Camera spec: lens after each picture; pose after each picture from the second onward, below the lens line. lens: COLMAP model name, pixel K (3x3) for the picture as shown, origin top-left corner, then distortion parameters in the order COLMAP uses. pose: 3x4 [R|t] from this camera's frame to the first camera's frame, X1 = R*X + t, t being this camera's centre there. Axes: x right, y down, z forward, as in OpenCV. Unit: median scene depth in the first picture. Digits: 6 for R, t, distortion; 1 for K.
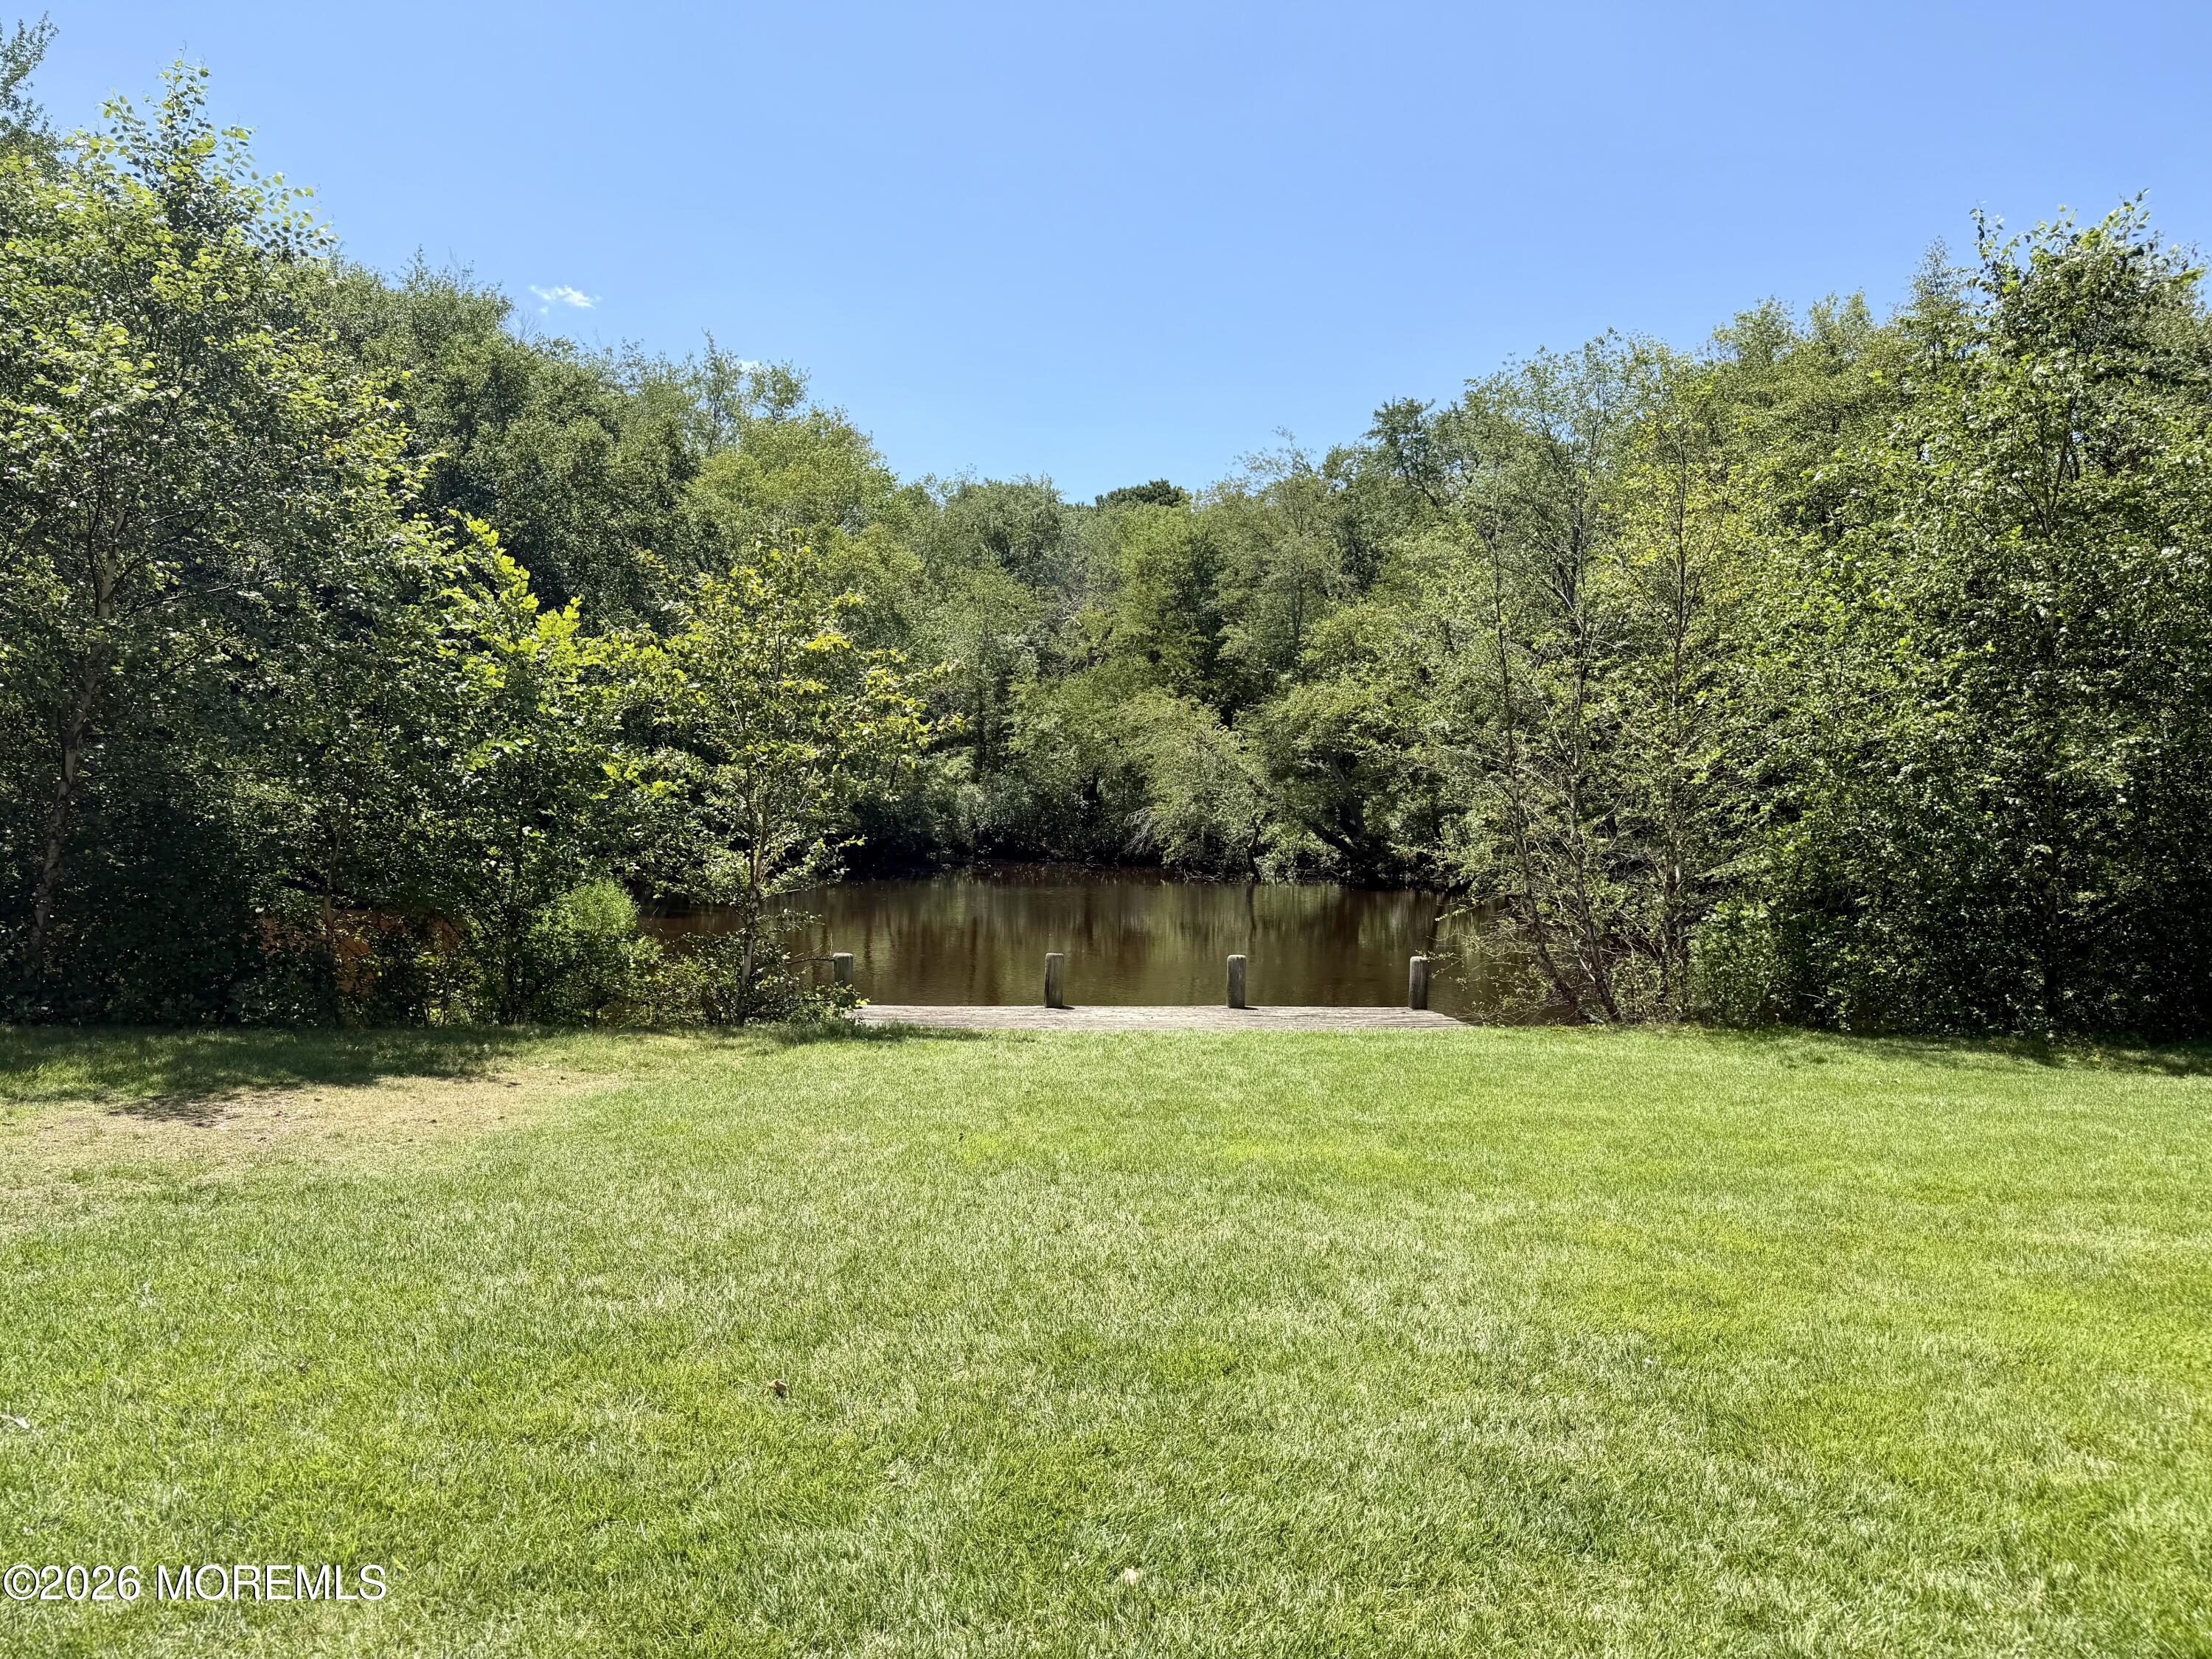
lens RADIAL K [[1646.0, 0, 1104.1], [0, 1646.0, 840.0], [0, 0, 1]] dist [0.116912, -0.190216]
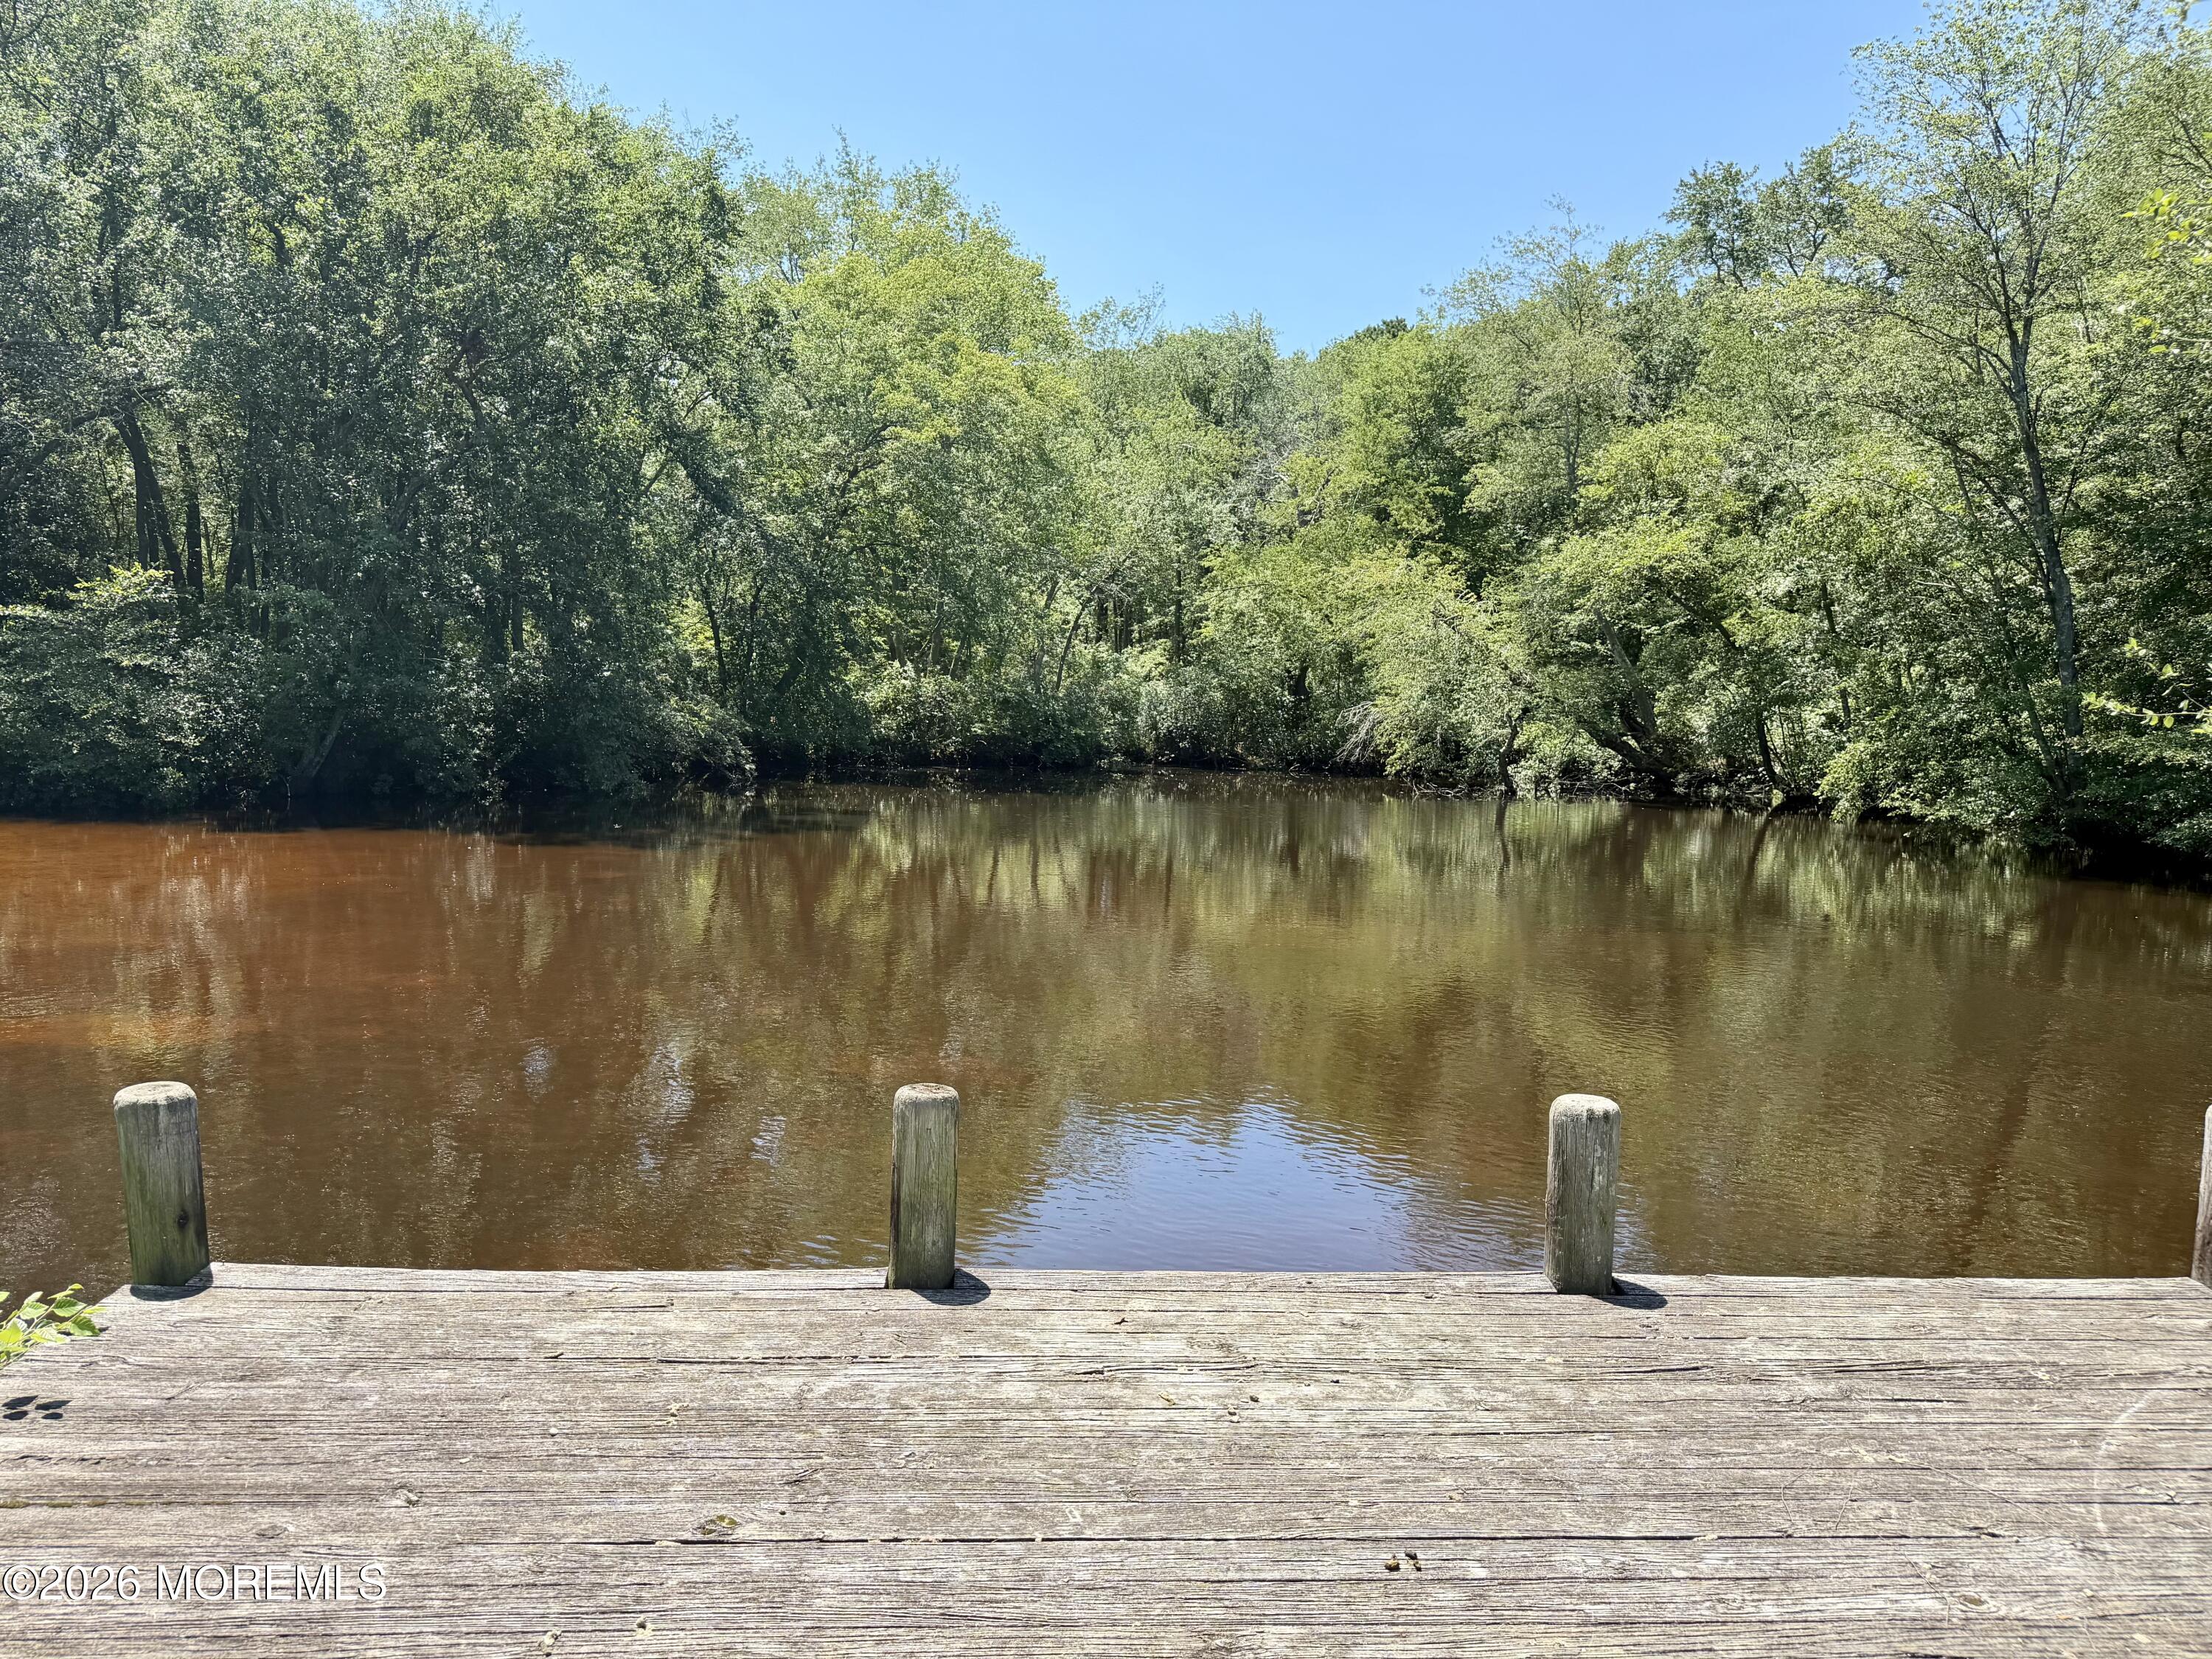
lens RADIAL K [[1489.7, 0, 1102.2], [0, 1489.7, 873.2], [0, 0, 1]] dist [0.084341, -0.131173]
pose [[0.987872, 0.013038, -0.154722, 0.012495], [-0.000469, 0.996714, 0.080996, 0.003745], [0.155269, -0.079941, 0.984632, 0.263653]]
